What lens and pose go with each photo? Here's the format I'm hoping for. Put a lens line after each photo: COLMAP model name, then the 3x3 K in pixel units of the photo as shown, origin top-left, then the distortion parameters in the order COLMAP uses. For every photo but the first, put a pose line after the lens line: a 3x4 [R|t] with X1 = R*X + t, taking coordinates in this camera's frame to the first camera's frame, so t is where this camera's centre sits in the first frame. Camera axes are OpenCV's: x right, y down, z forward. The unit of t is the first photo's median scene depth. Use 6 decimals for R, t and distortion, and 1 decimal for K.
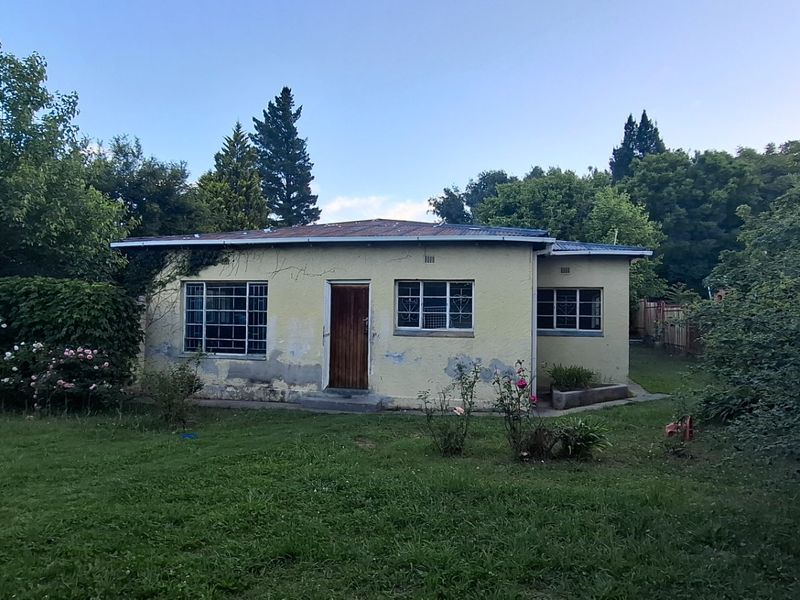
lens RADIAL K [[492.5, 0, 395.3], [0, 492.5, 305.7], [0, 0, 1]] dist [-0.039022, 0.005732]
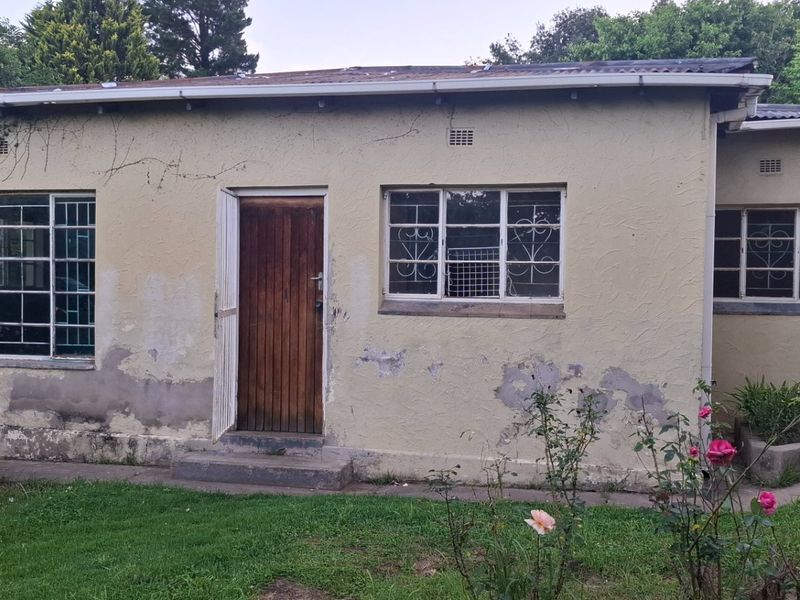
lens RADIAL K [[851.3, 0, 401.7], [0, 851.3, 310.2], [0, 0, 1]] dist [0.154246, -0.265564]
pose [[0.999992, -0.002395, -0.003116, 0.017925], [0.002573, 0.998295, 0.058313, 0.012306], [0.002971, -0.058321, 0.998293, 0.227262]]
